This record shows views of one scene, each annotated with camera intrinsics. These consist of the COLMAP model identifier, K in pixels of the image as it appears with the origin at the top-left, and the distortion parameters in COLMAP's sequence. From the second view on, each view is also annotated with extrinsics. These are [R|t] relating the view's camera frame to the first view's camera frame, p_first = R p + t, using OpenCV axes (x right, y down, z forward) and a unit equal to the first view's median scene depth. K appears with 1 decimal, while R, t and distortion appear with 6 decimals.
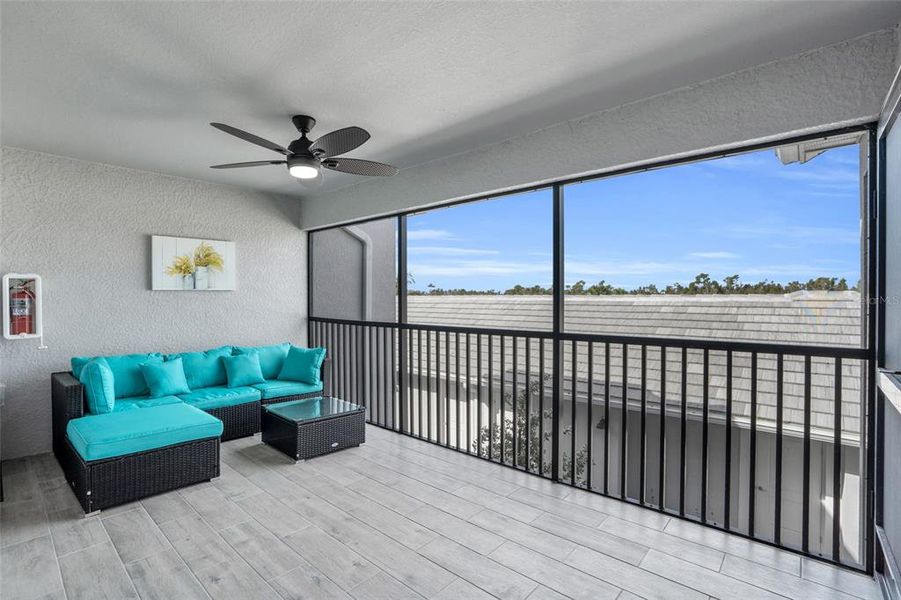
lens RADIAL K [[423.8, 0, 450.5], [0, 423.8, 300.0], [0, 0, 1]] dist [-0.070229, 0.023494]
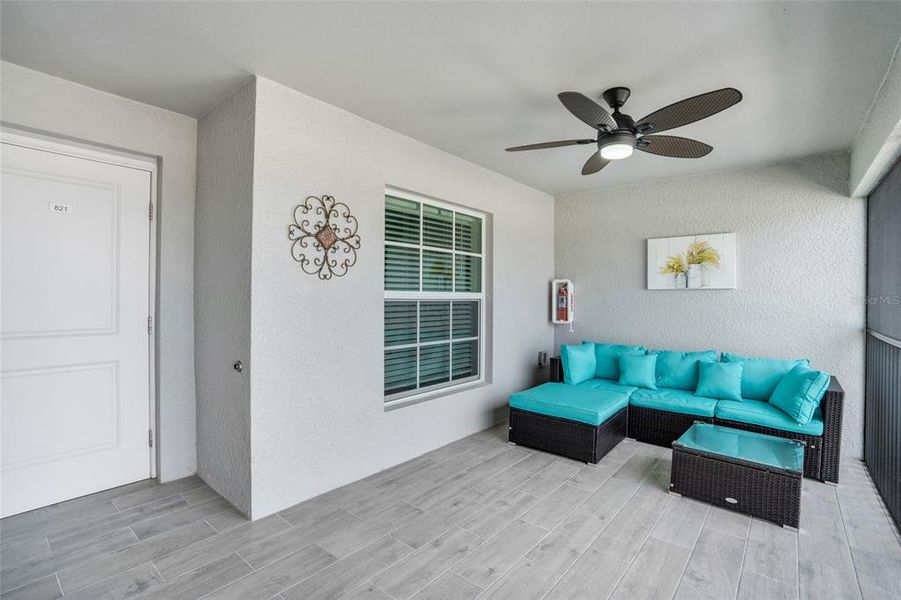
lens RADIAL K [[423.8, 0, 450.5], [0, 423.8, 300.0], [0, 0, 1]] dist [-0.070229, 0.023494]
pose [[0.016112, 0.008252, -0.999836, 0.428361], [-0.013855, 0.999872, 0.008029, 0.002620], [0.999774, 0.013724, 0.016224, 0.517098]]
